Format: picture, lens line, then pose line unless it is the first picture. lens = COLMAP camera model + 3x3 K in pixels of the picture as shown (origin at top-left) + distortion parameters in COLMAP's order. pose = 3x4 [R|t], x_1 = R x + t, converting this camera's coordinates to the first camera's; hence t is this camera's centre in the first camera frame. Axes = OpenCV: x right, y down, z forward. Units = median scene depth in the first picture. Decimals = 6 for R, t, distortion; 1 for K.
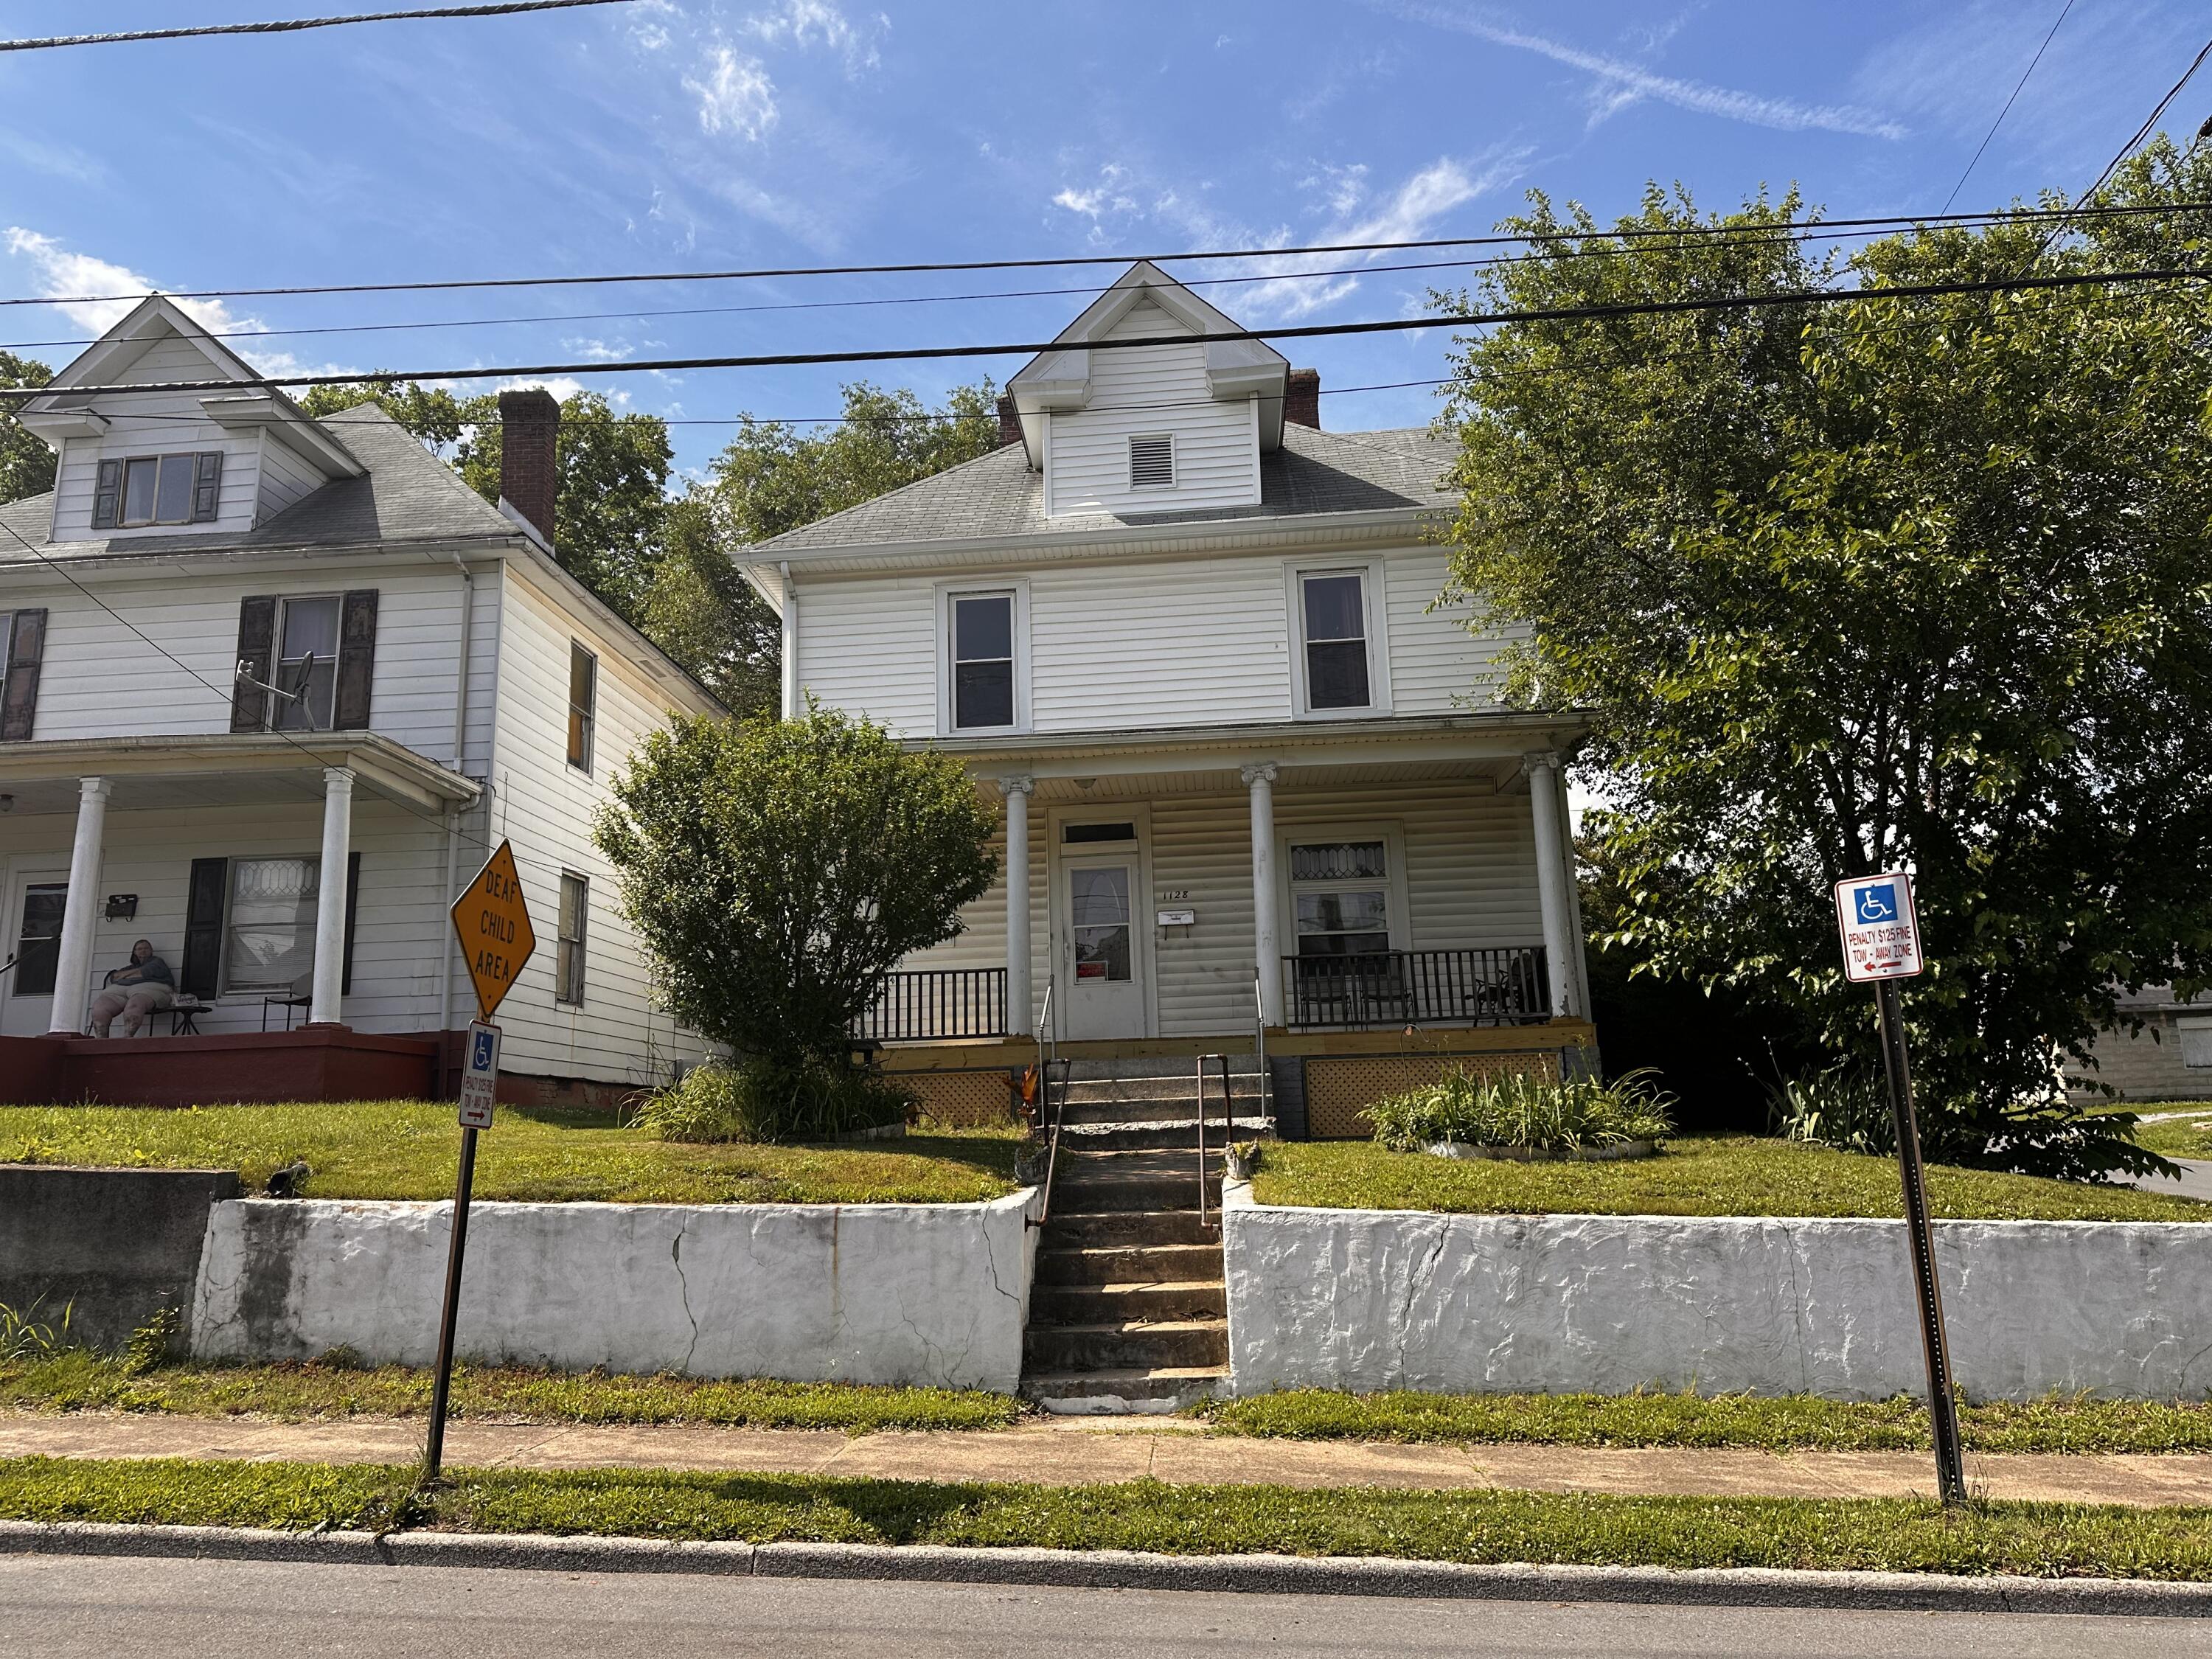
lens RADIAL K [[1528.3, 0, 1111.4], [0, 1528.3, 815.3], [0, 0, 1]] dist [0.126680, -0.002011]
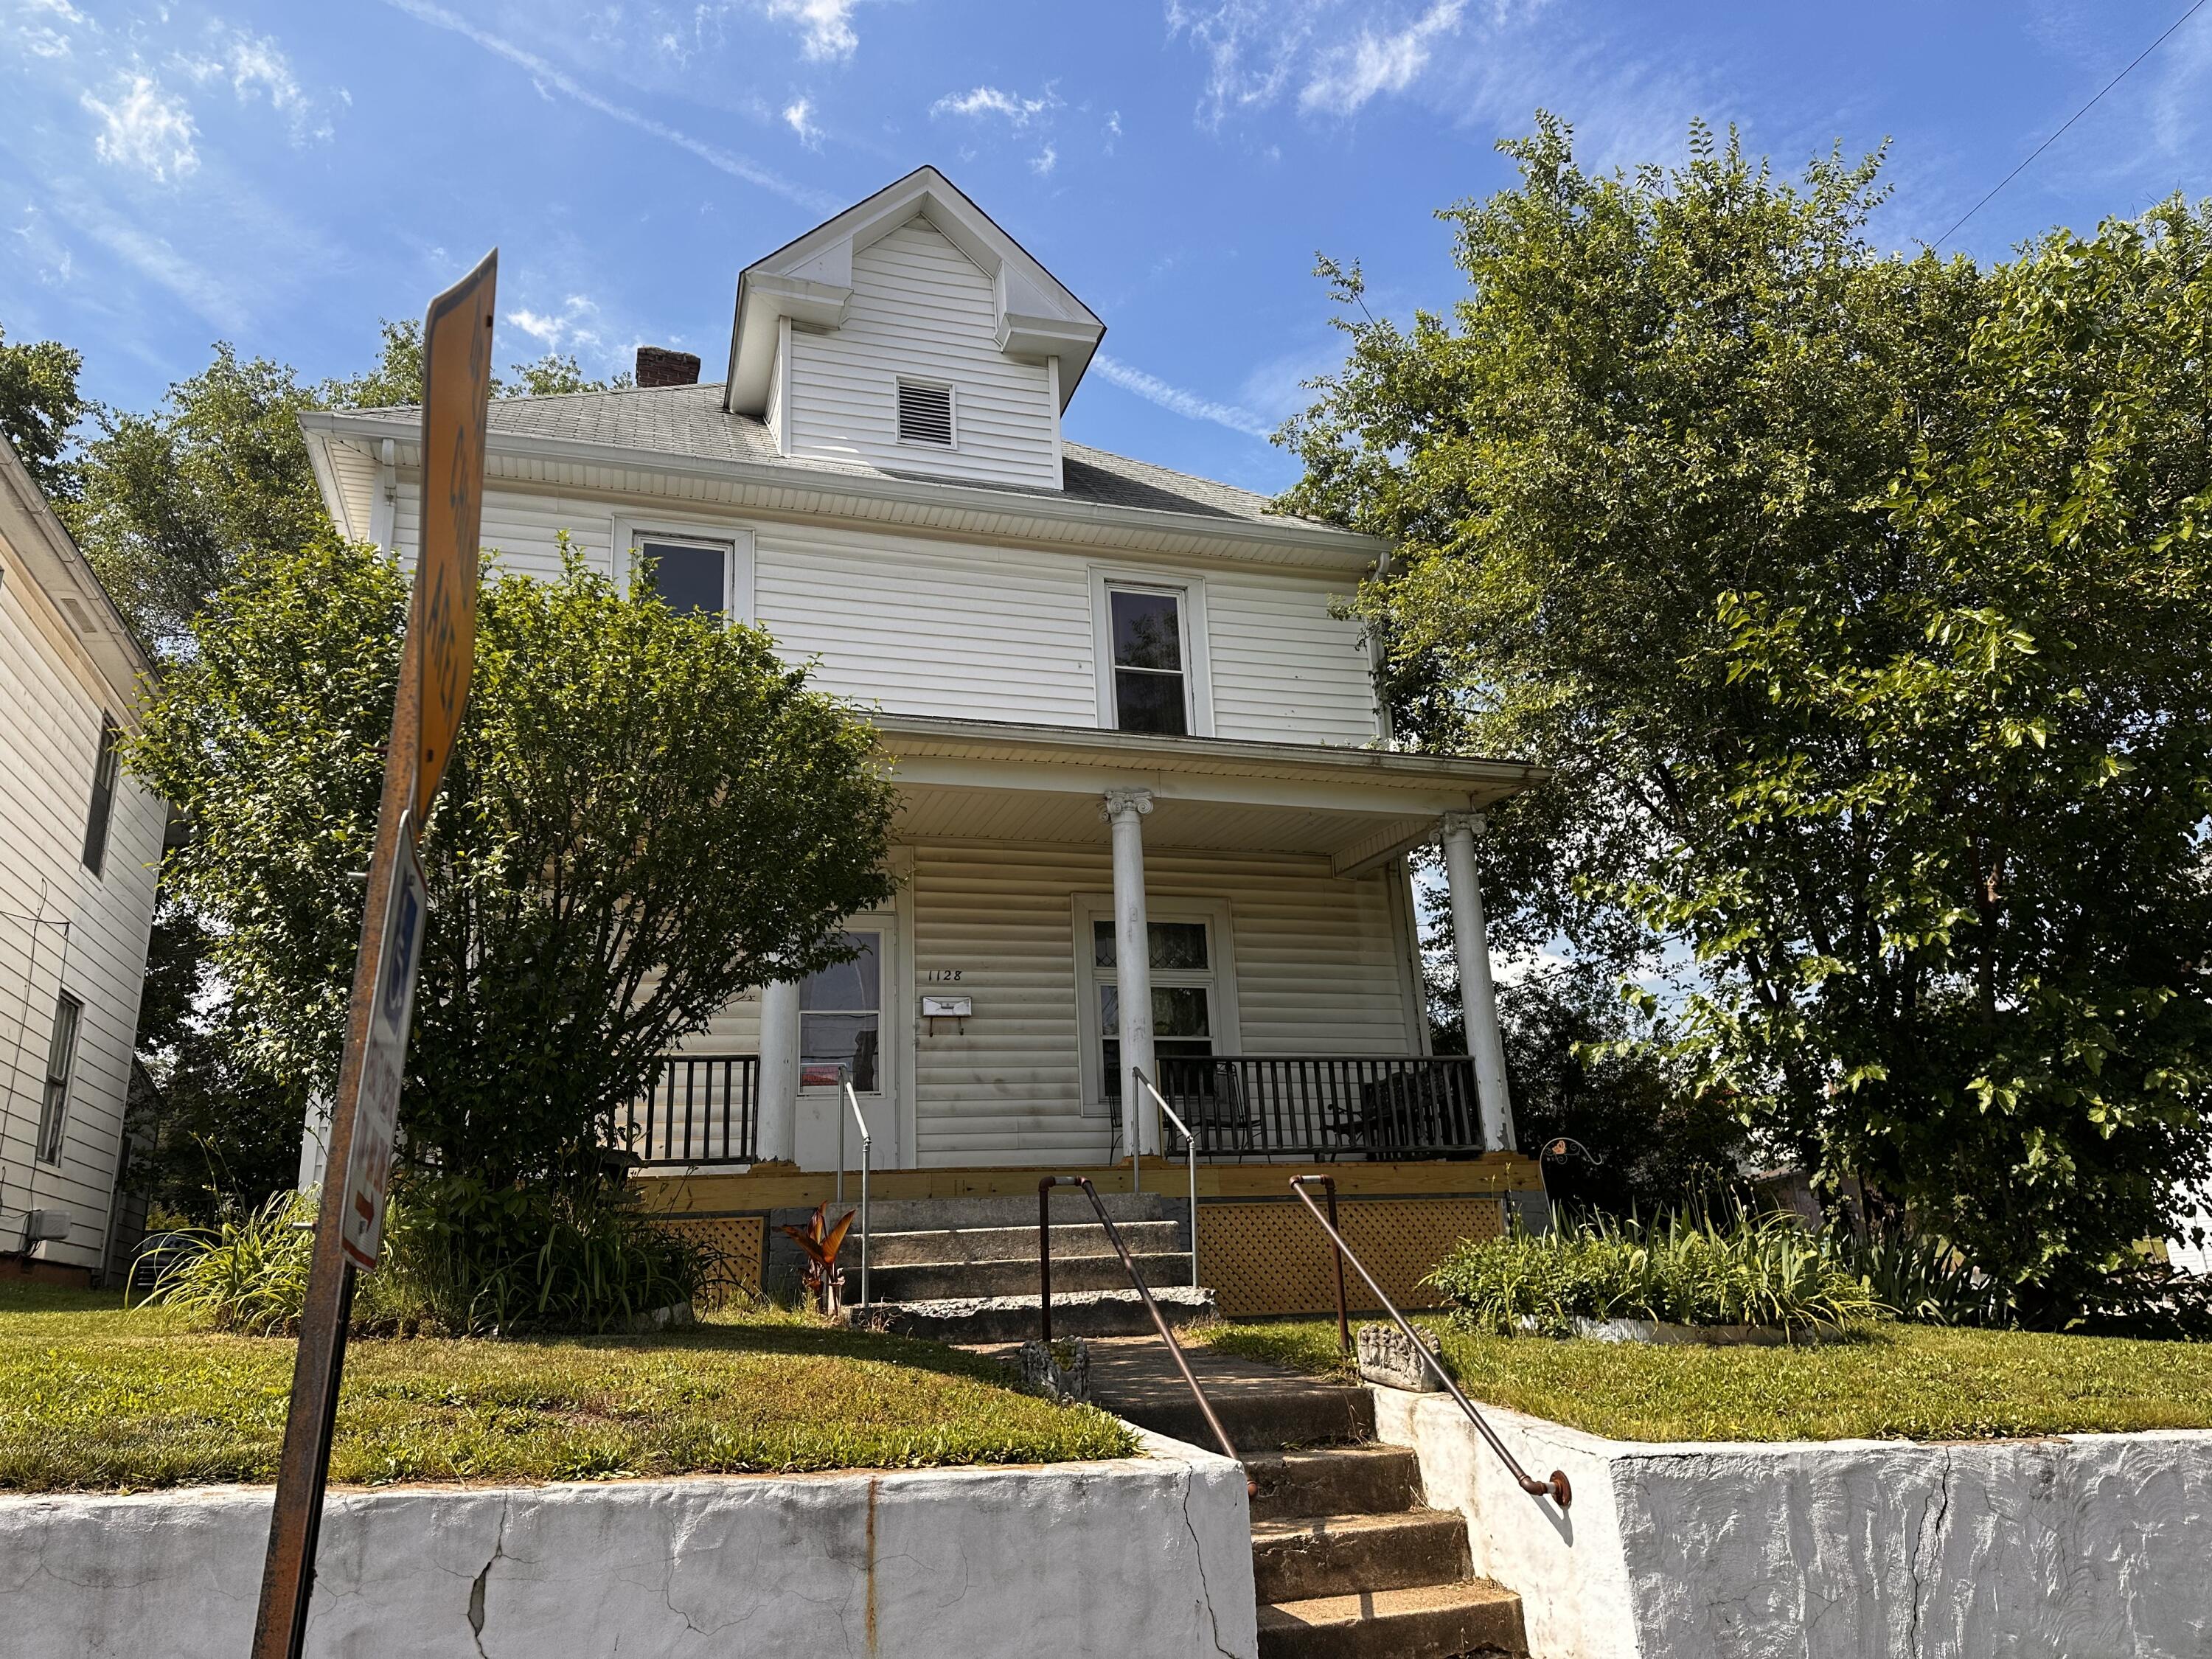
lens RADIAL K [[1545.5, 0, 1106.0], [0, 1545.5, 829.5], [0, 0, 1]] dist [0.011596, 0.005230]
pose [[0.928699, 0.101679, 0.356621, -0.227426], [-0.064711, 0.991355, -0.114135, 0.090241], [-0.365144, 0.082920, 0.927251, 0.429843]]
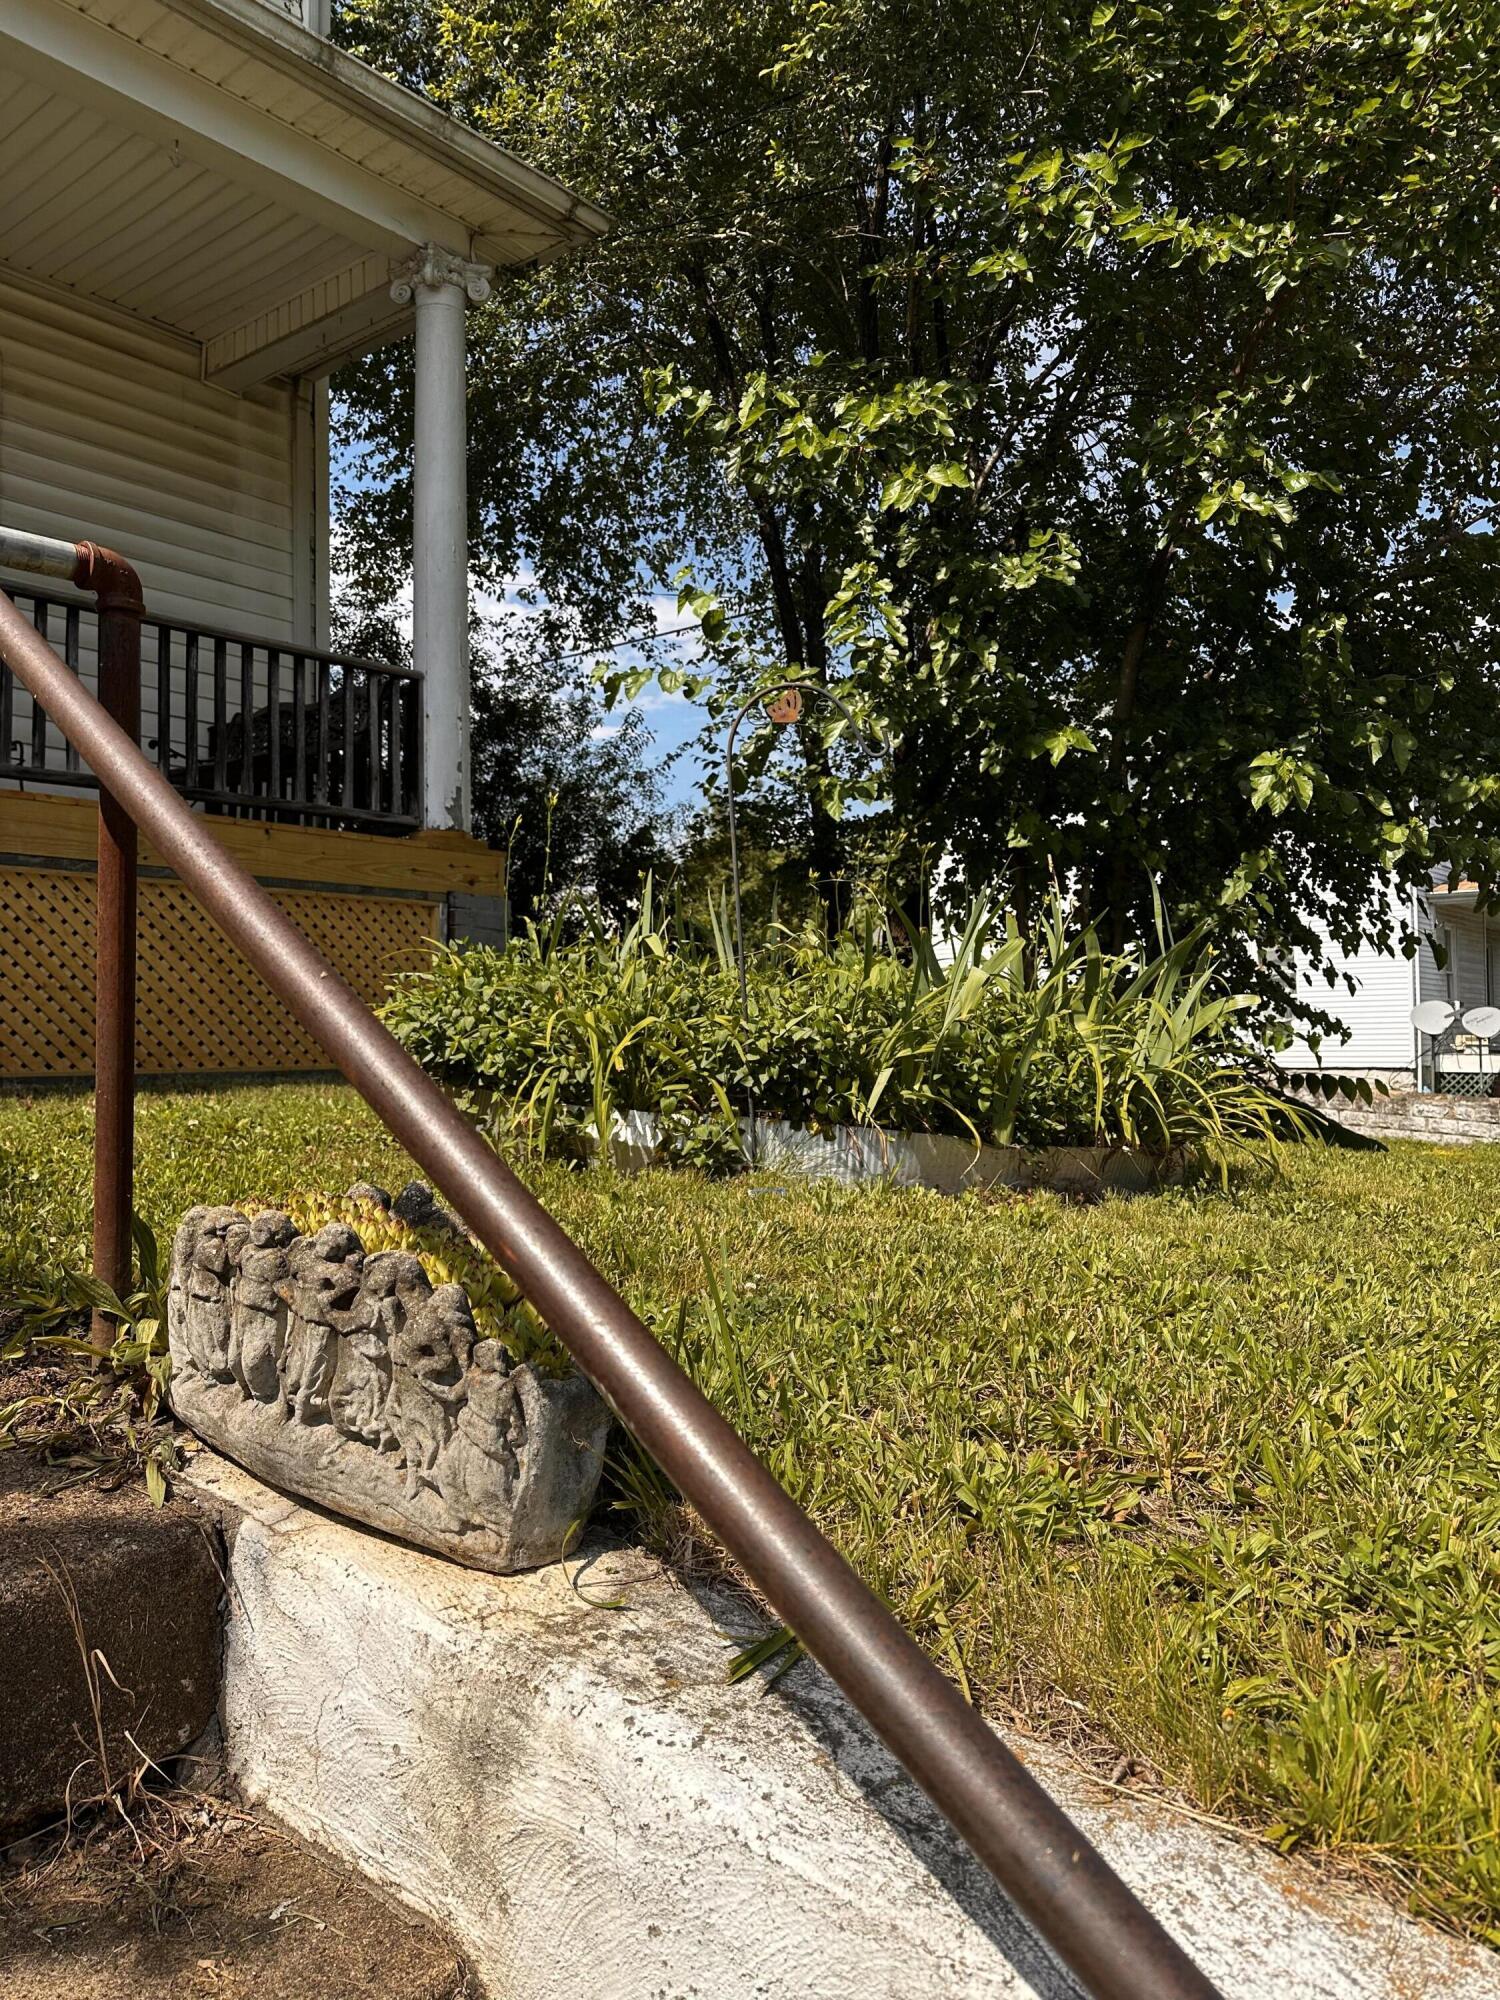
lens RADIAL K [[1397.3, 0, 750.0], [0, 1397.3, 1000.0], [0, 0, 1]] dist [0.011596, 0.005230]
pose [[0.599849, 0.053121, 0.798348, 0.011512], [-0.184874, 0.979995, 0.073700, 0.166604], [-0.778462, -0.191802, 0.597669, 0.829953]]
